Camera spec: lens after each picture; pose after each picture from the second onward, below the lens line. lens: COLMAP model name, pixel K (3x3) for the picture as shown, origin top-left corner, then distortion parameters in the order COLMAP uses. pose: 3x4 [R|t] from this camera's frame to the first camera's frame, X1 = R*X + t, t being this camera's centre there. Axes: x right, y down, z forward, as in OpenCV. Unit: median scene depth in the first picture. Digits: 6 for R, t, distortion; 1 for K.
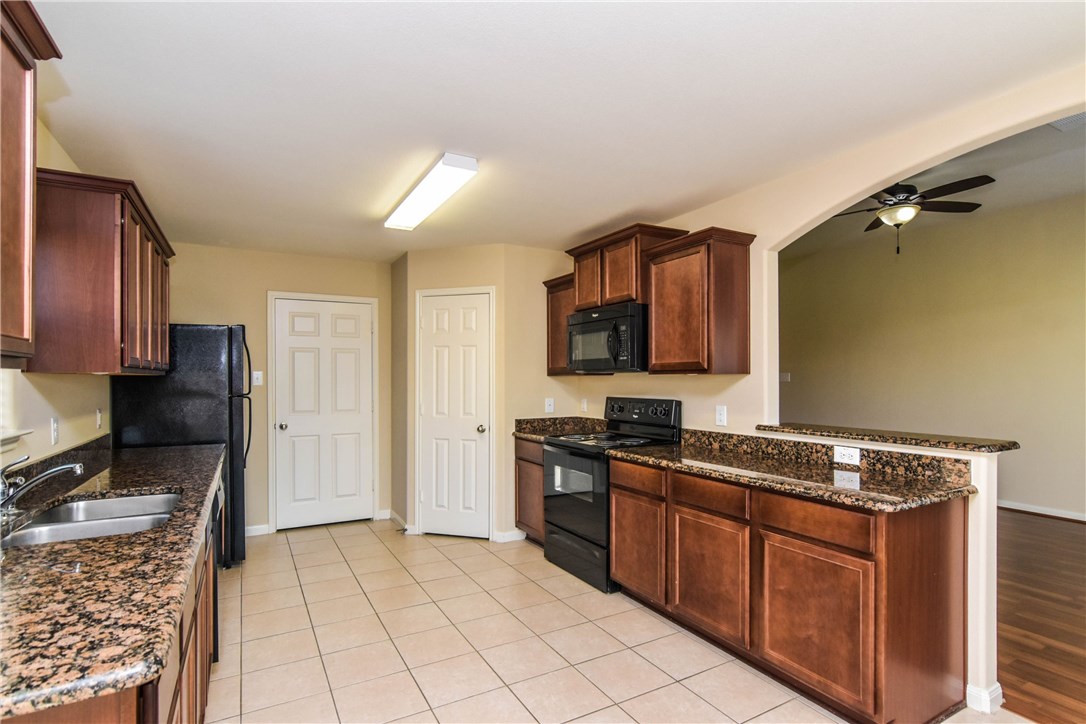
lens RADIAL K [[527.8, 0, 537.5], [0, 527.8, 364.7], [0, 0, 1]] dist [-0.012217, 0.007091]
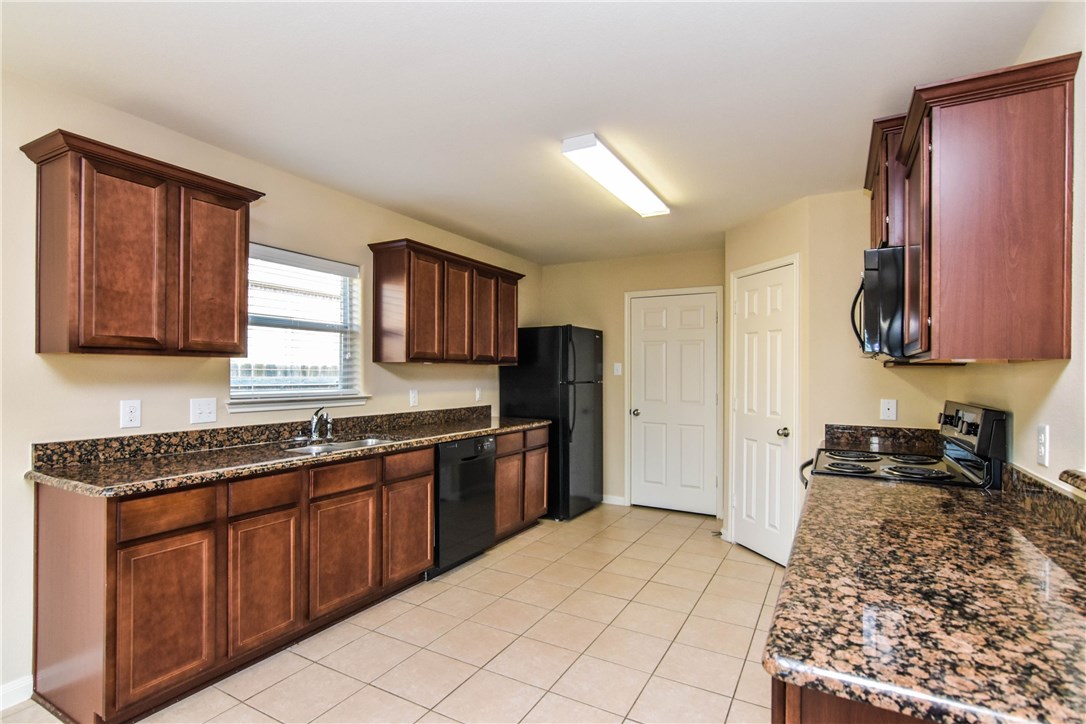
lens RADIAL K [[527.8, 0, 544.5], [0, 527.8, 368.4], [0, 0, 1]] dist [-0.012217, 0.007091]
pose [[0.533825, 0.001963, -0.845593, 0.446391], [0.010965, 0.999897, 0.009243, 0.014019], [0.845524, -0.014206, 0.533749, 0.303840]]
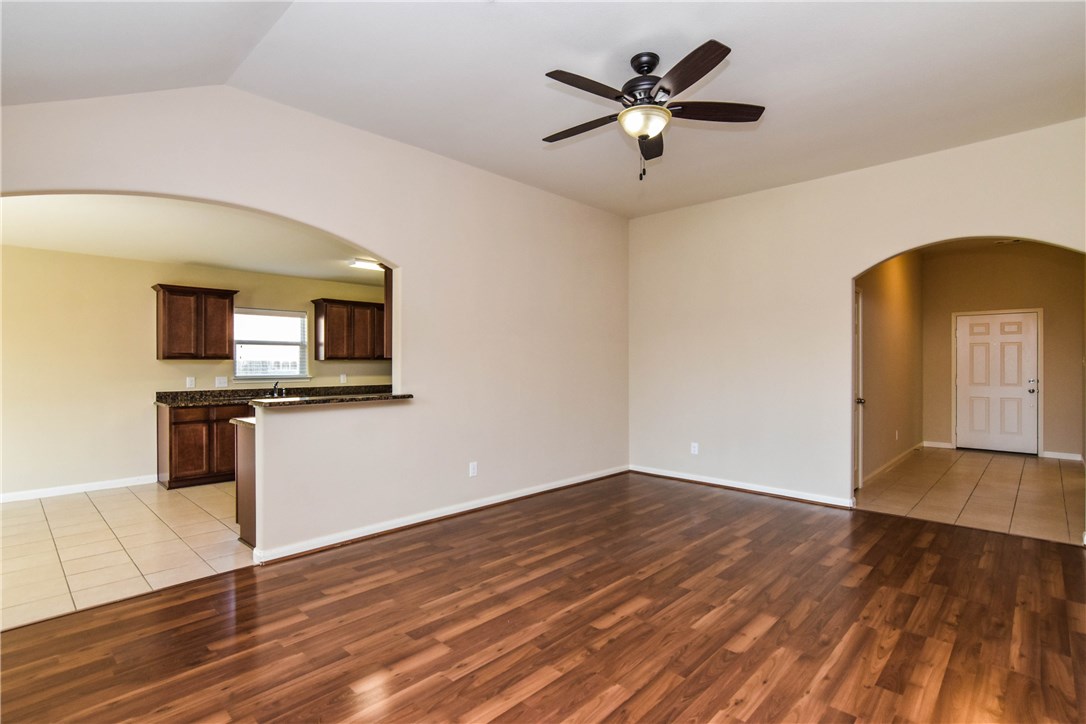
lens RADIAL K [[527.8, 0, 540.5], [0, 527.8, 361.8], [0, 0, 1]] dist [-0.012217, 0.007091]
pose [[0.293757, -0.002569, -0.955877, 1.512333], [0.025236, 0.999669, 0.005069, 0.025099], [0.955547, -0.025612, 0.293725, 0.775922]]
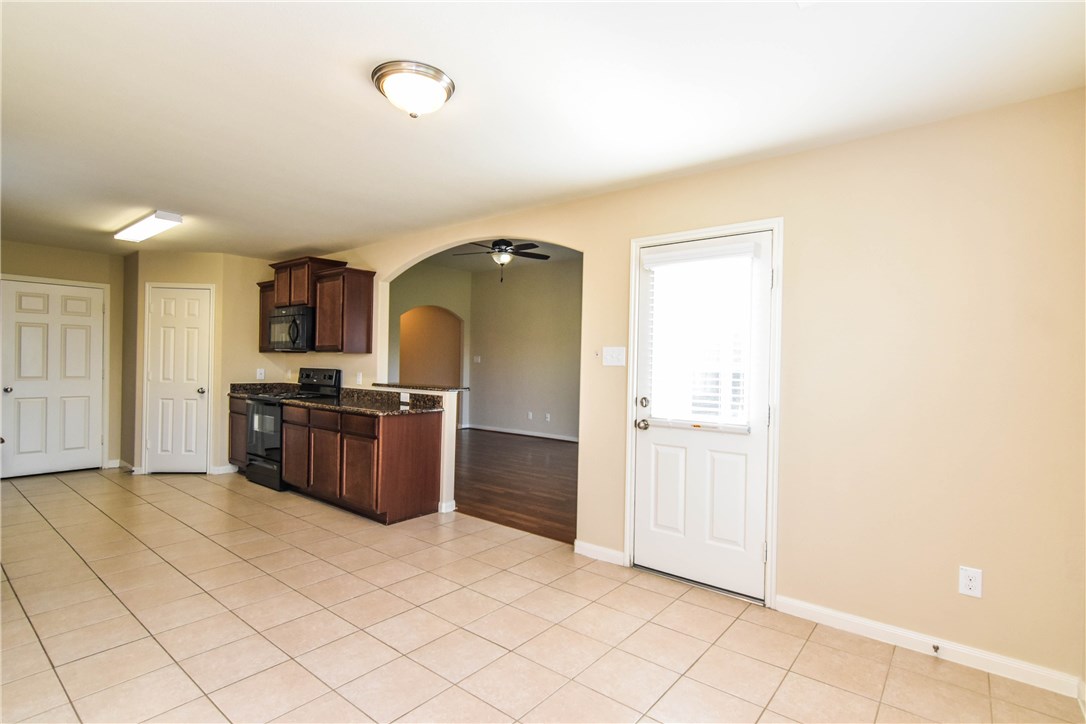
lens RADIAL K [[527.8, 0, 528.0], [0, 527.8, 359.0], [0, 0, 1]] dist [-0.012217, 0.007091]
pose [[0.933100, 0.022604, 0.358906, 0.215608], [-0.030511, 0.999400, 0.016381, -0.006209], [-0.358320, -0.026236, 0.933230, -0.621421]]
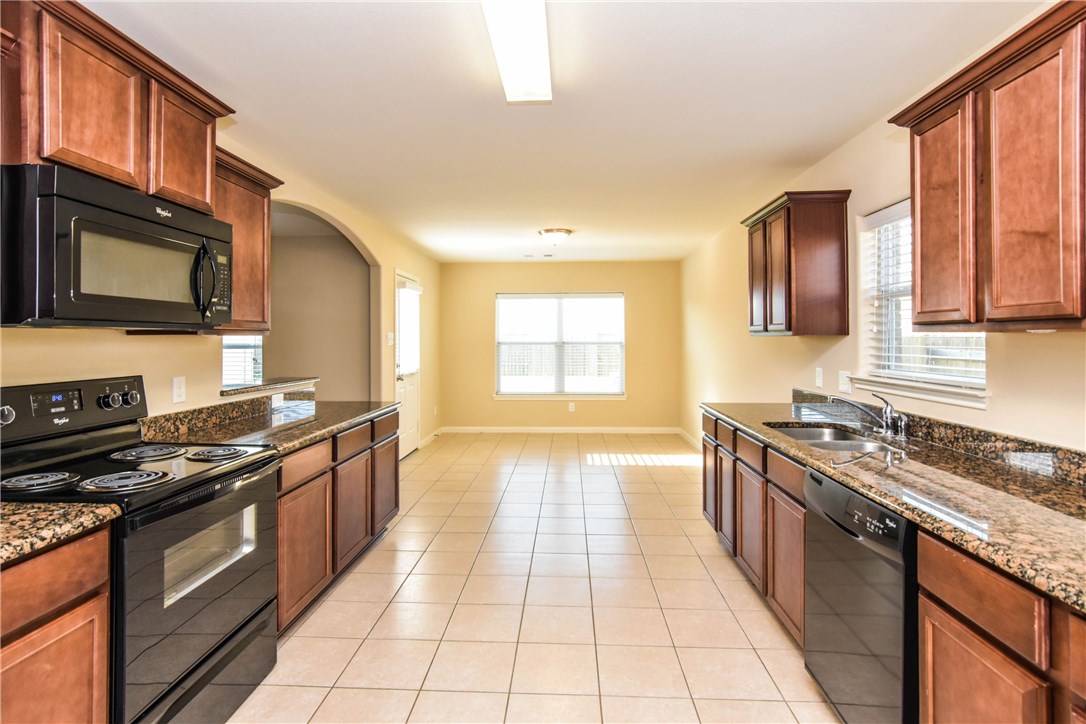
lens RADIAL K [[527.8, 0, 538.6], [0, 527.8, 340.9], [0, 0, 1]] dist [-0.012217, 0.007091]
pose [[-0.850306, 0.005172, 0.526263, -0.435817], [-0.008473, 0.999688, -0.023516, 0.034145], [-0.526221, -0.024455, -0.849996, 1.198683]]
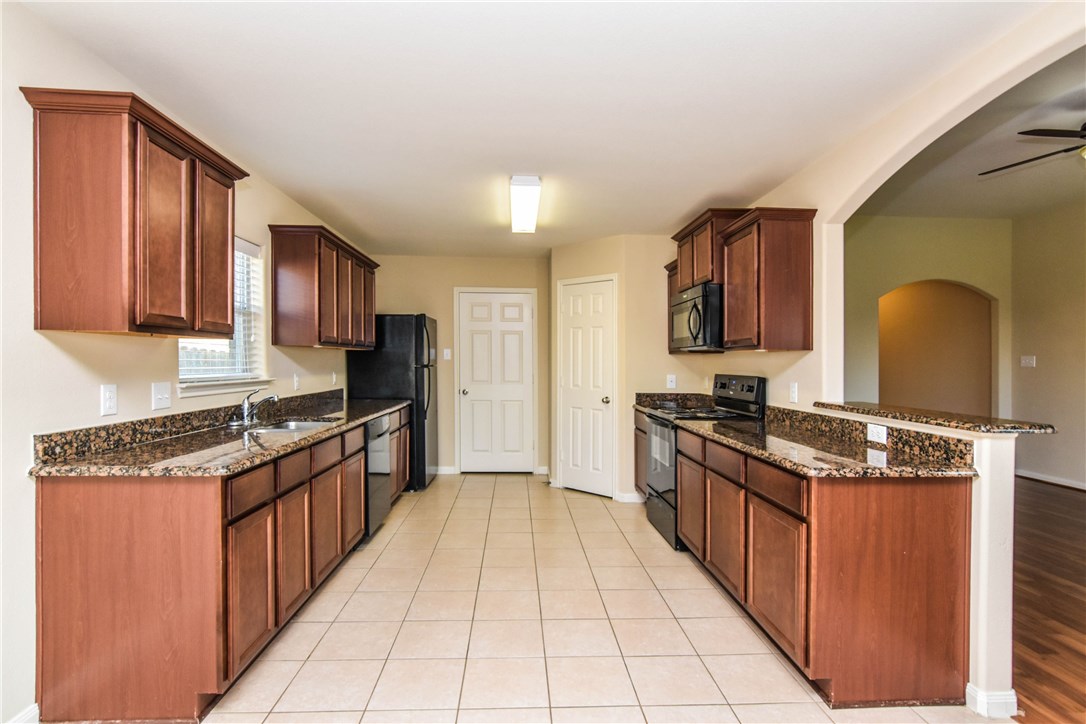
lens RADIAL K [[527.8, 0, 543.9], [0, 527.8, 354.4], [0, 0, 1]] dist [-0.012217, 0.007091]
pose [[0.899902, 0.007824, -0.436023, 0.310657], [-0.003003, 0.999927, 0.011746, 0.012429], [0.436083, -0.009261, 0.899859, -0.087485]]
